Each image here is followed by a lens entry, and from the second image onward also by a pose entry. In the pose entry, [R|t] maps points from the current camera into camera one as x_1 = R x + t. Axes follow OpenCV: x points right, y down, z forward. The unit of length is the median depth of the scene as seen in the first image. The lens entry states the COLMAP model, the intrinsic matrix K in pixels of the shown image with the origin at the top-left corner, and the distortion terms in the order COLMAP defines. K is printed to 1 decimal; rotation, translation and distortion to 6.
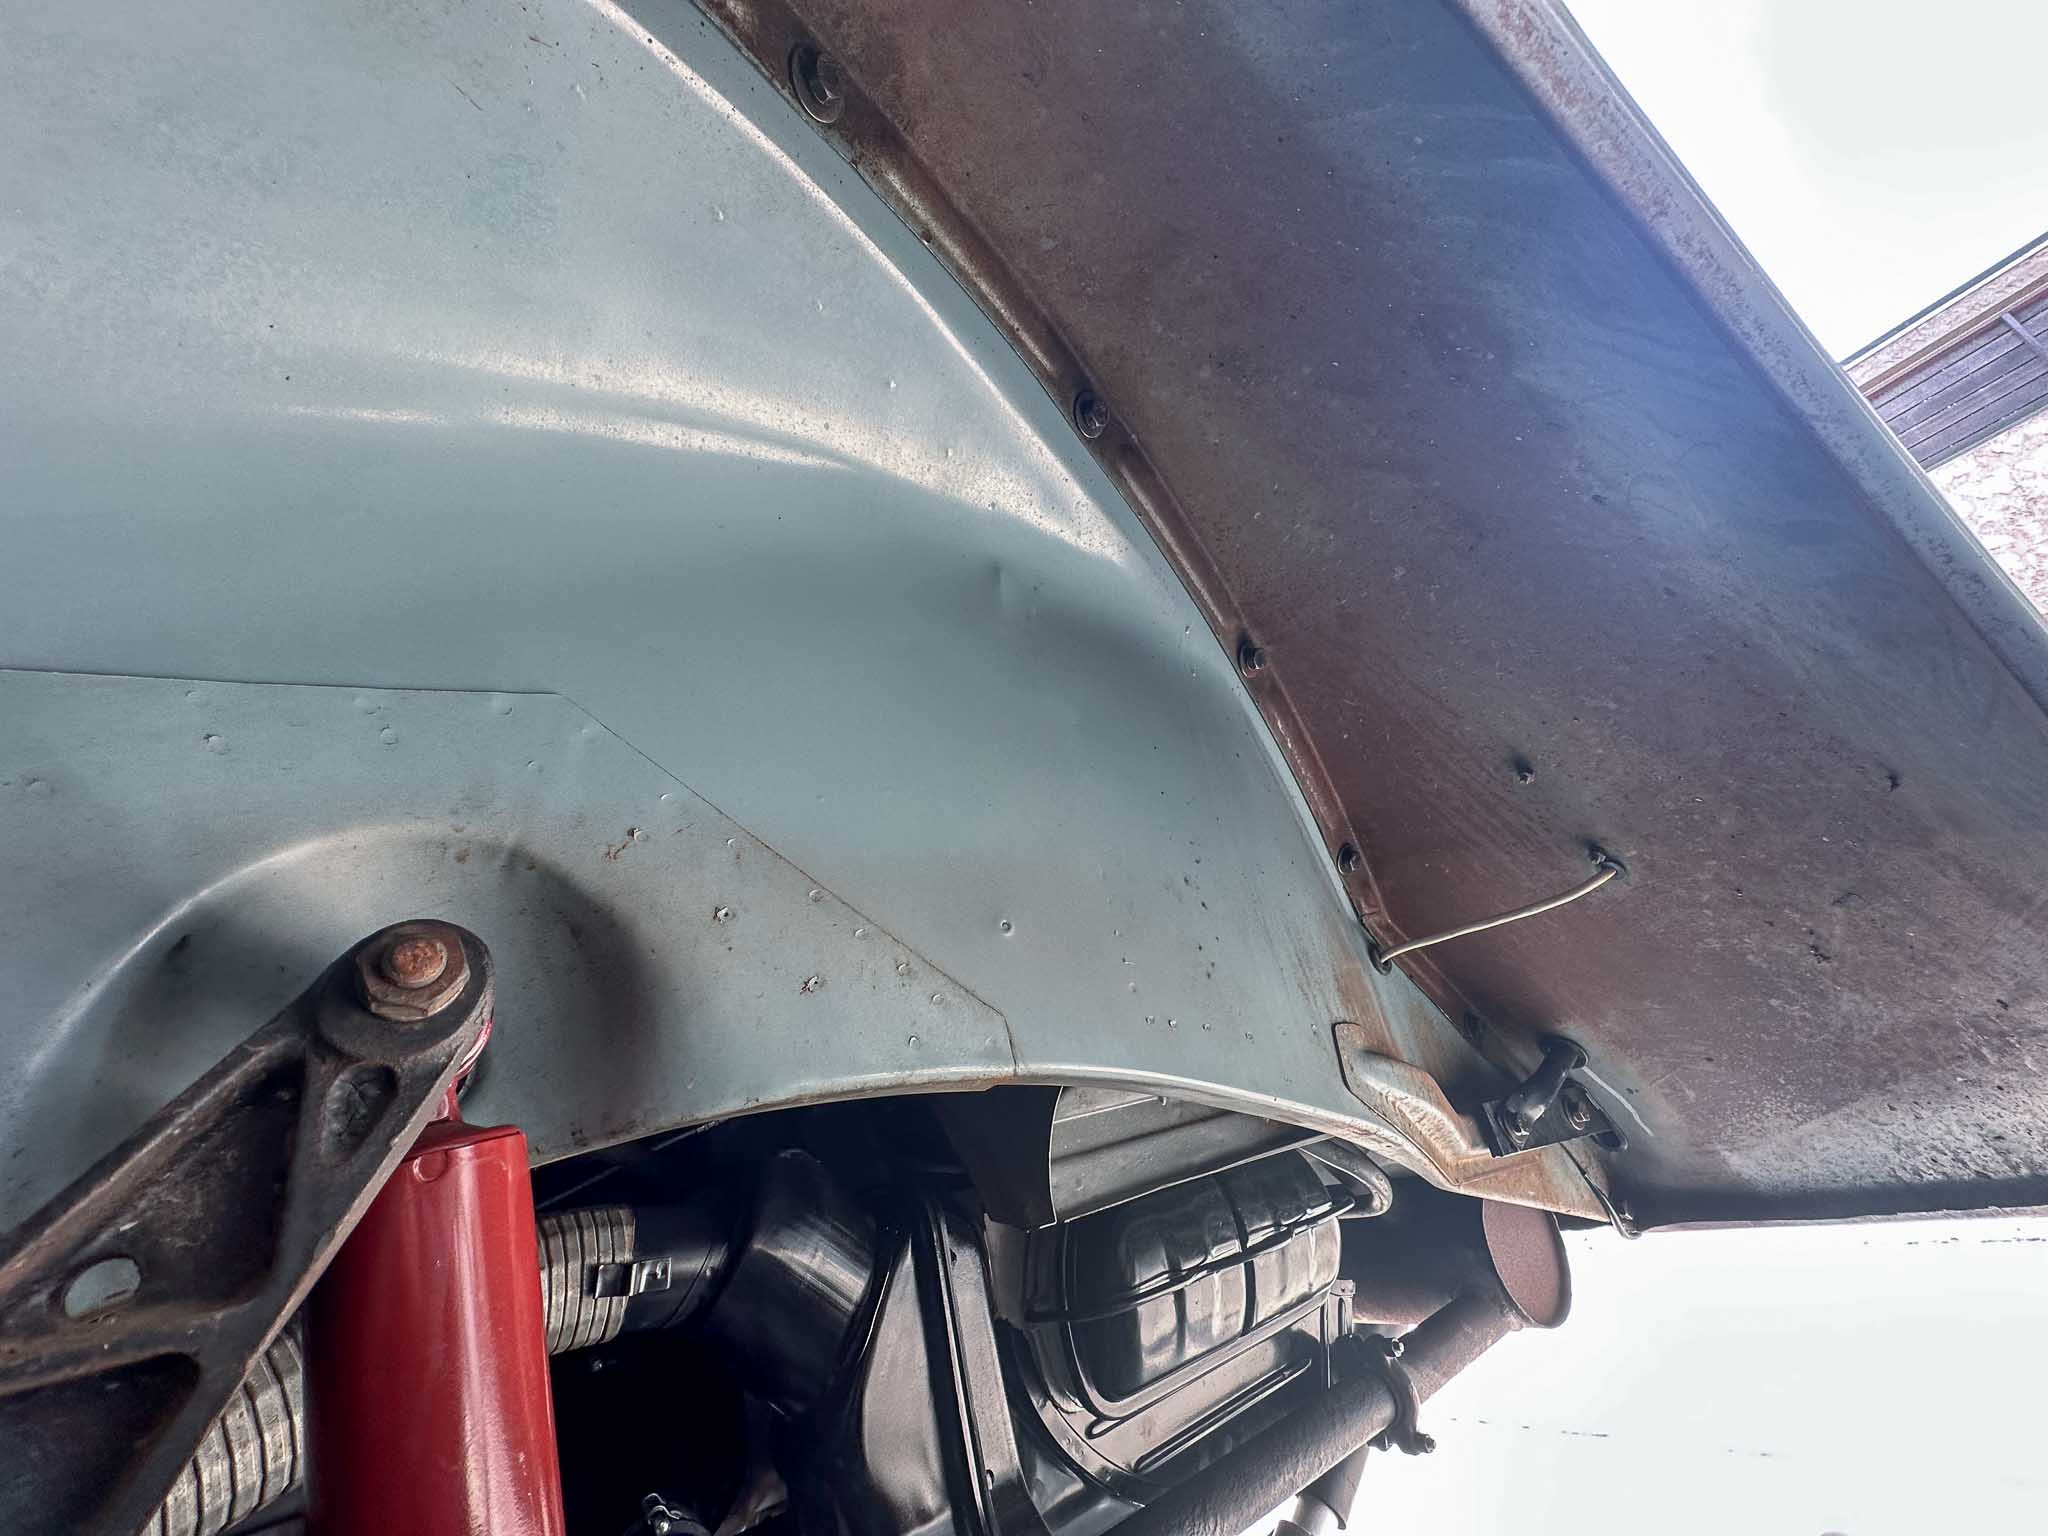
lens RADIAL K [[819.1, 0, 1024.0], [0, 819.1, 768.0], [0, 0, 1]] dist [-0.000428, 0.000480]
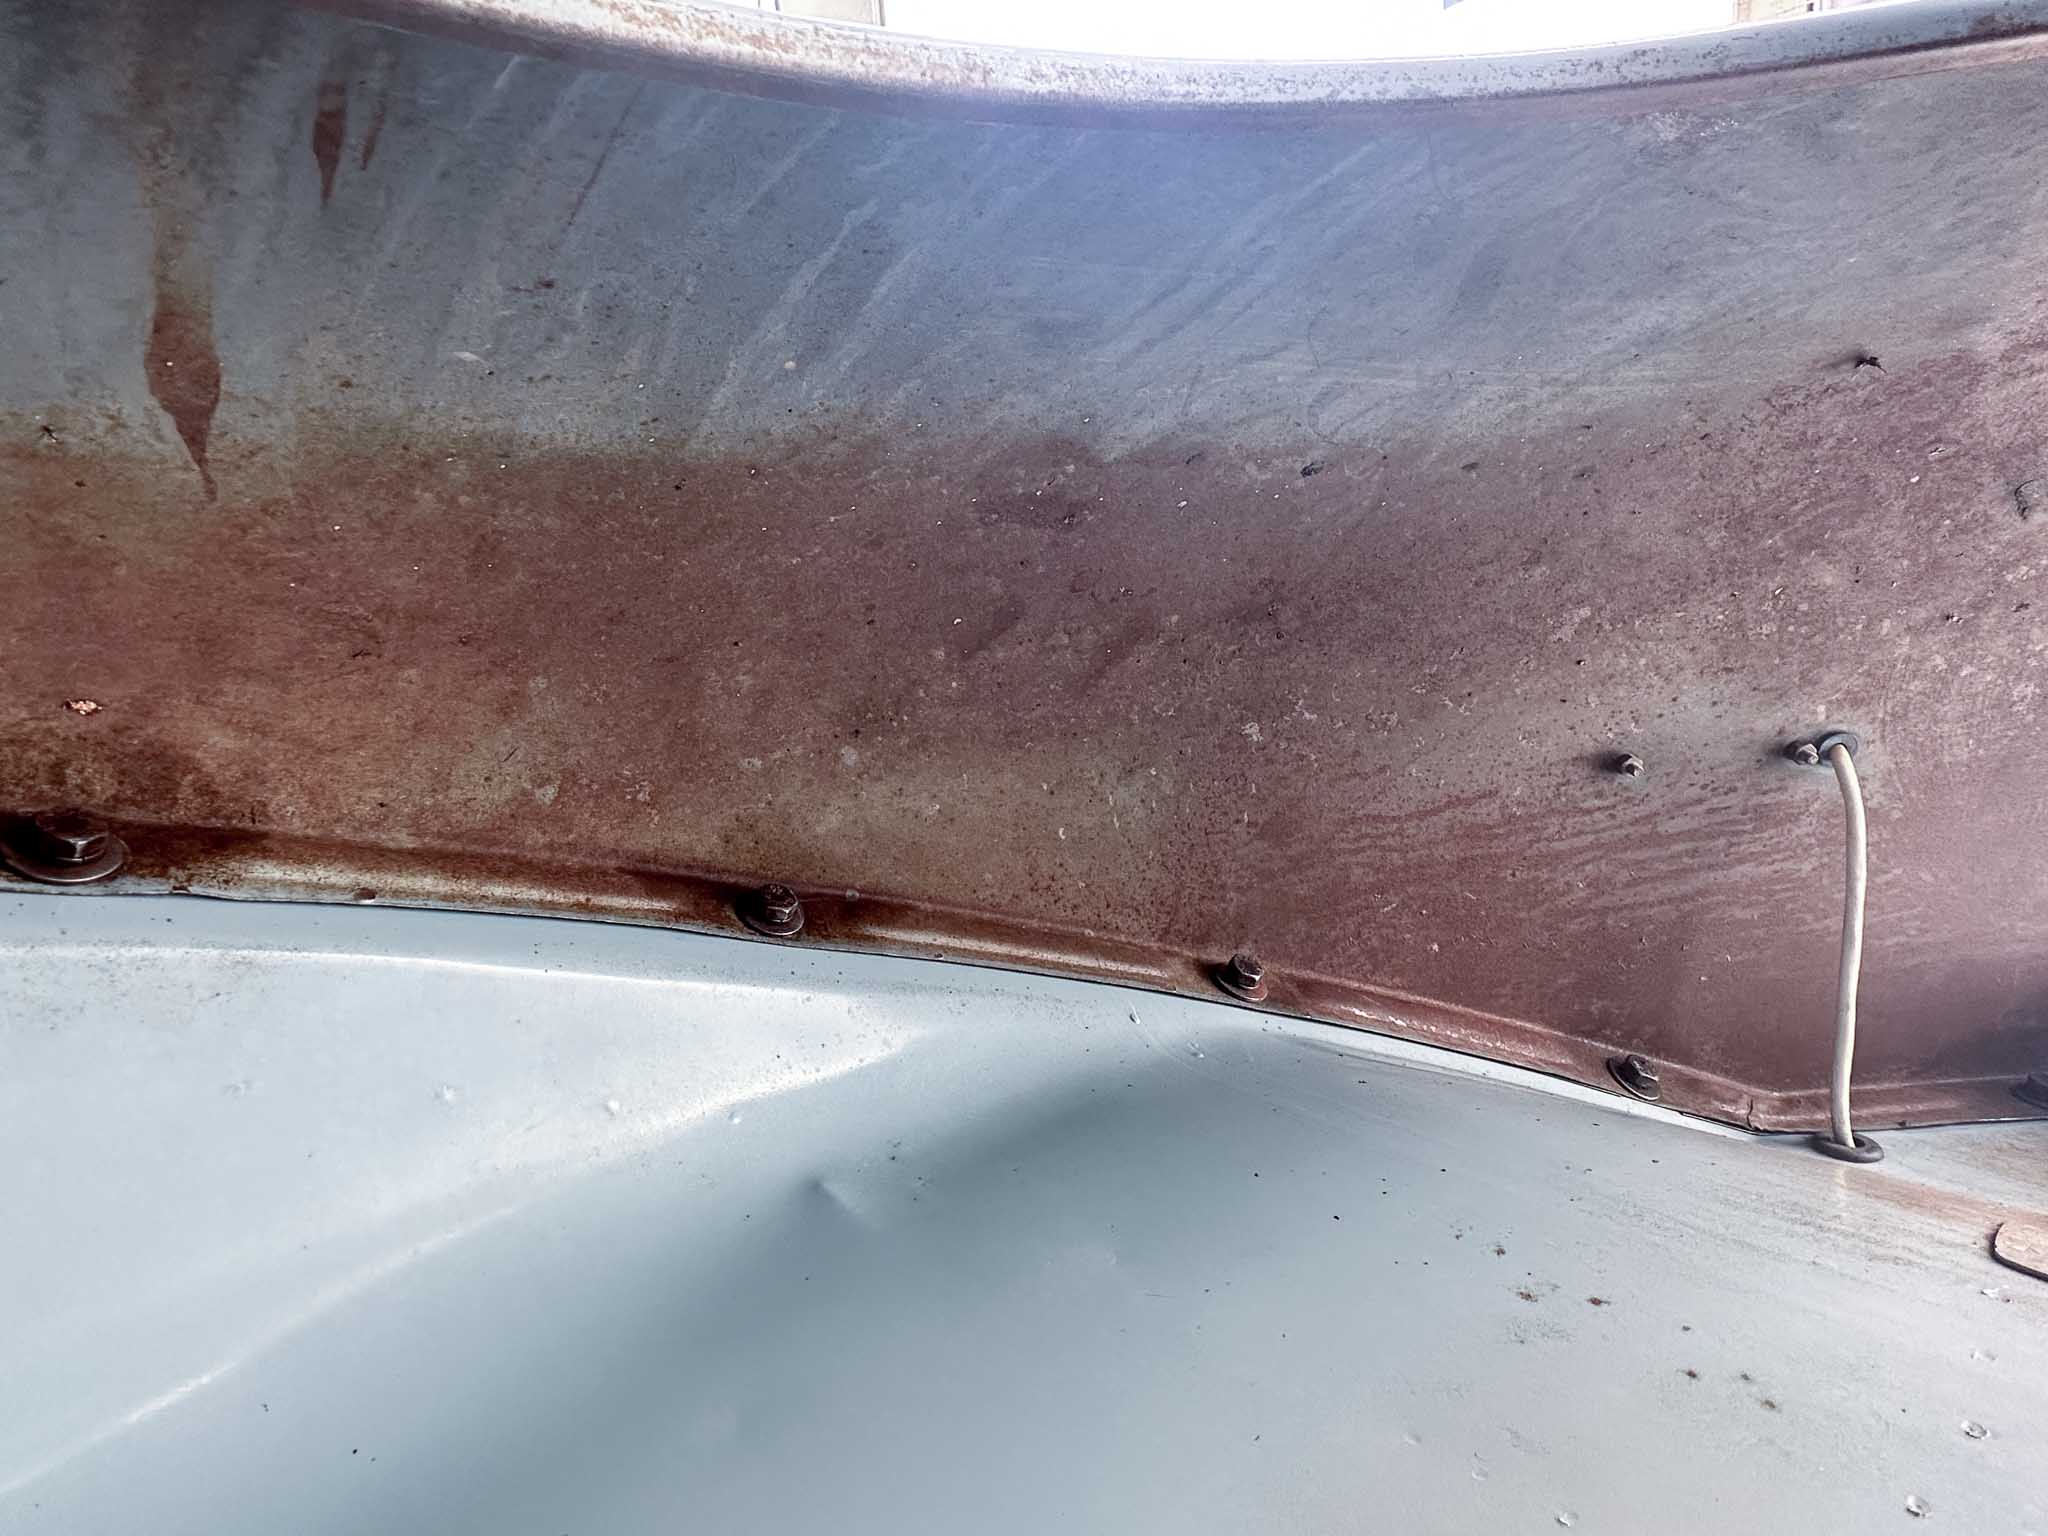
lens RADIAL K [[1043.2, 0, 1040.4], [0, 1043.2, 743.2], [0, 0, 1]] dist [-0.001191, -0.000739]
pose [[0.657179, -0.663269, 0.358037, 0.014505], [0.737038, 0.466065, -0.489447, 0.080161], [0.157767, 0.585541, 0.795142, 0.314974]]
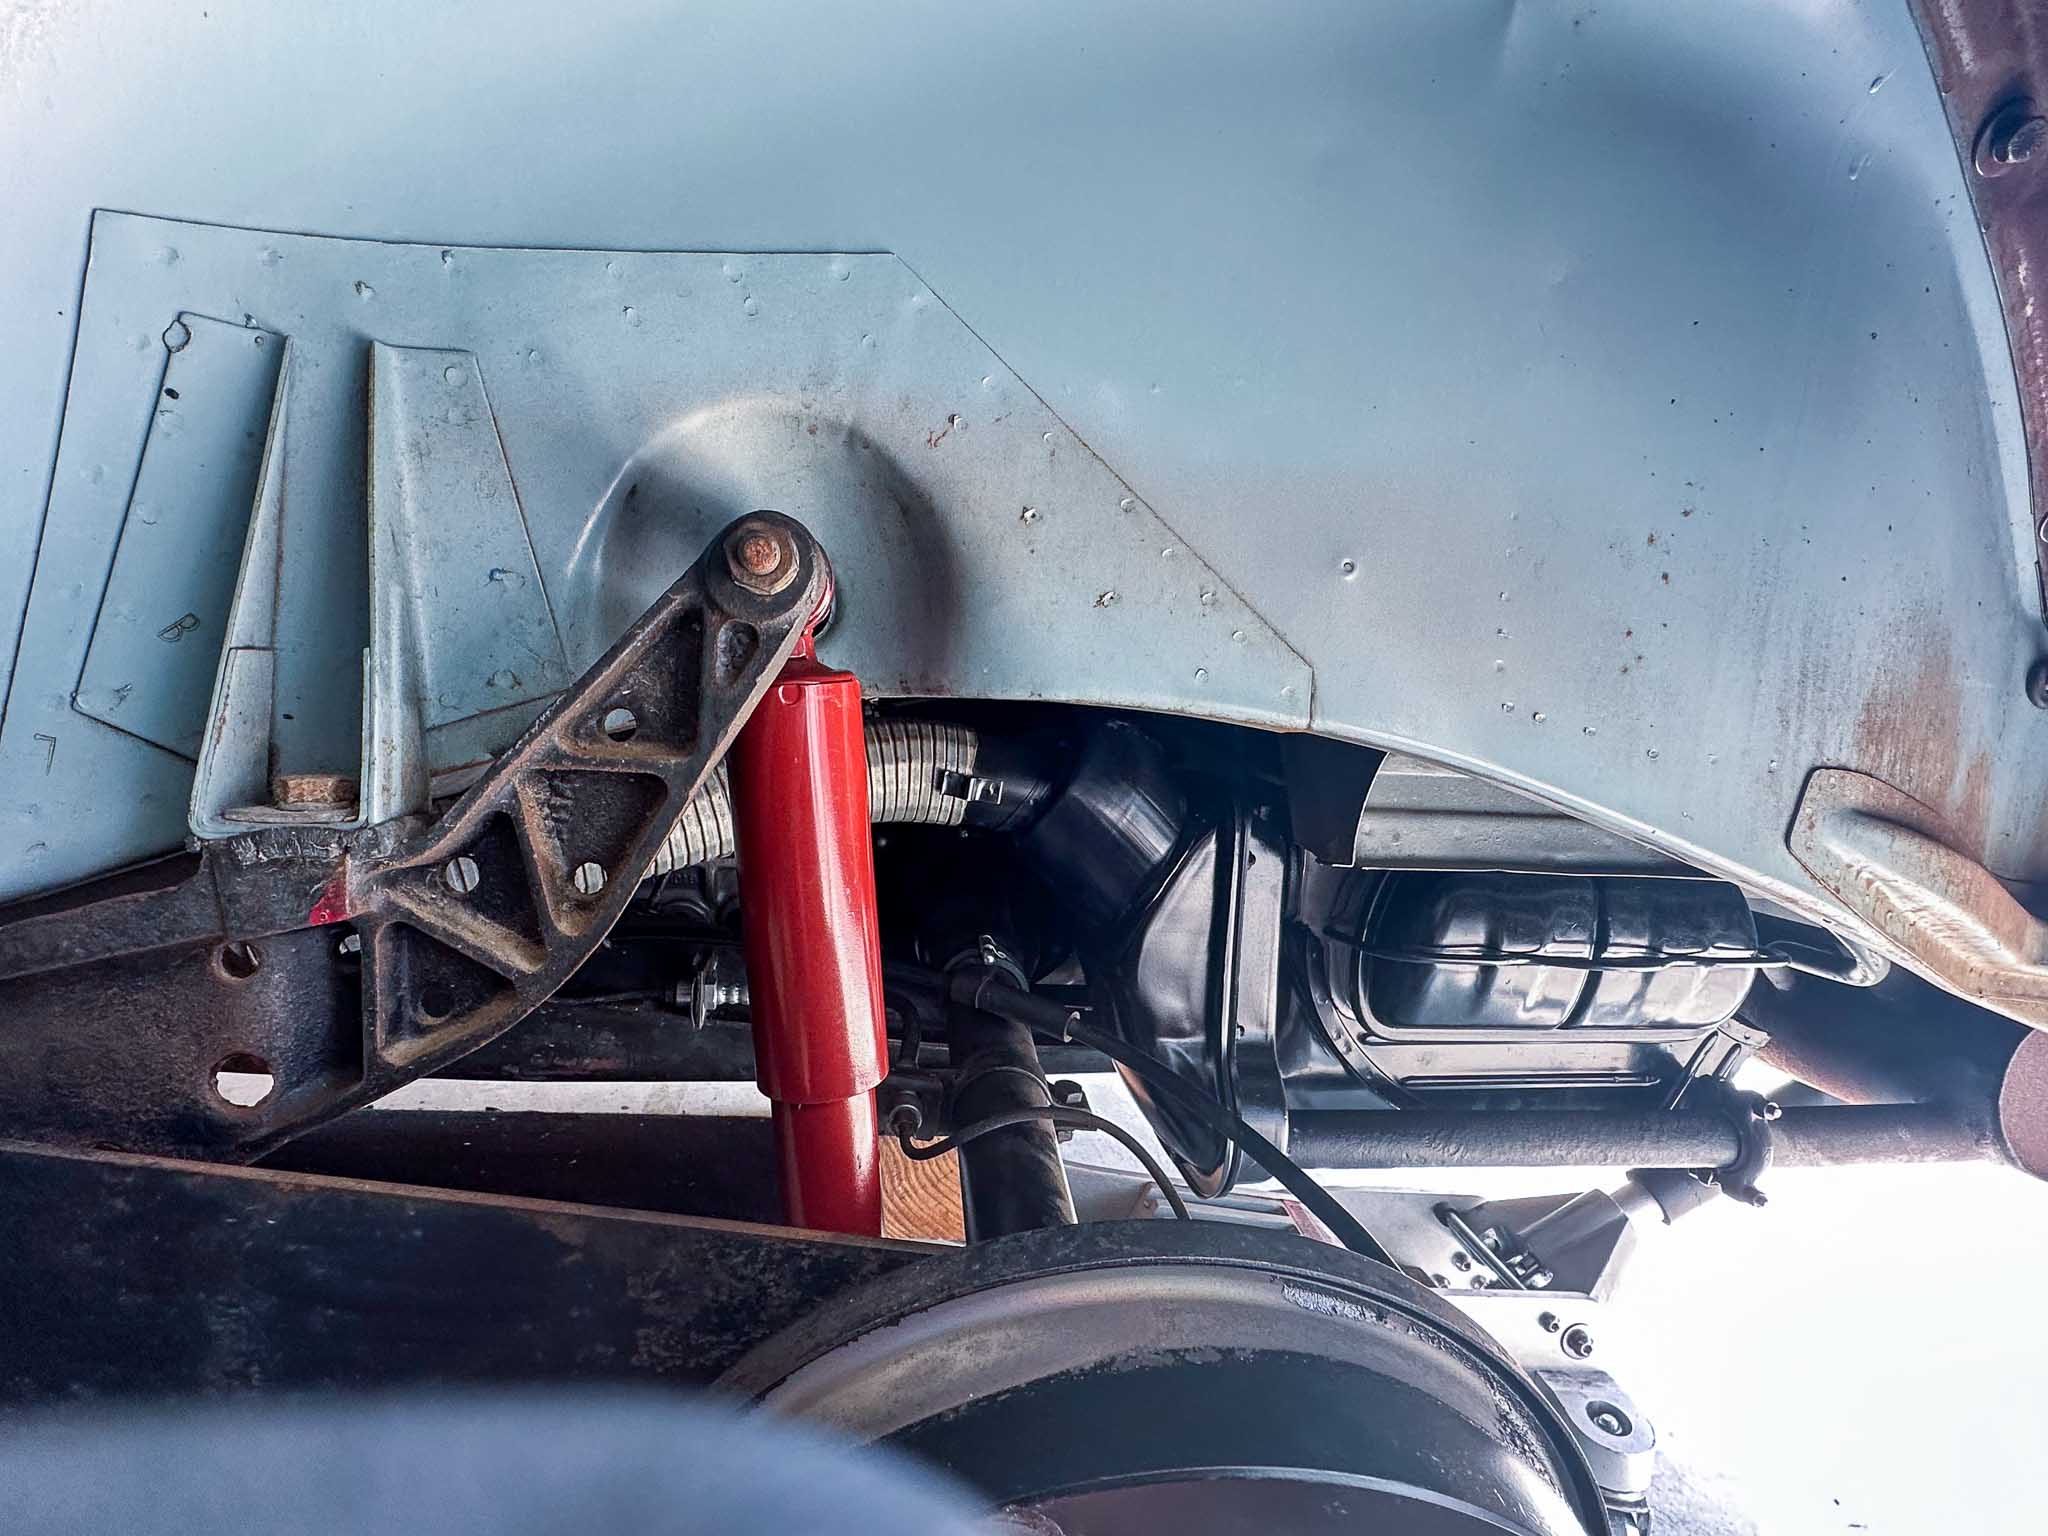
lens RADIAL K [[1053.9, 0, 1009.2], [0, 1053.9, 800.6], [0, 0, 1]] dist [-0.000704, 0.000688]
pose [[0.858417, 0.302808, -0.414038, 0.171274], [-0.039132, 0.843473, 0.535744, -0.148301], [0.511457, -0.443689, 0.735902, -0.079009]]
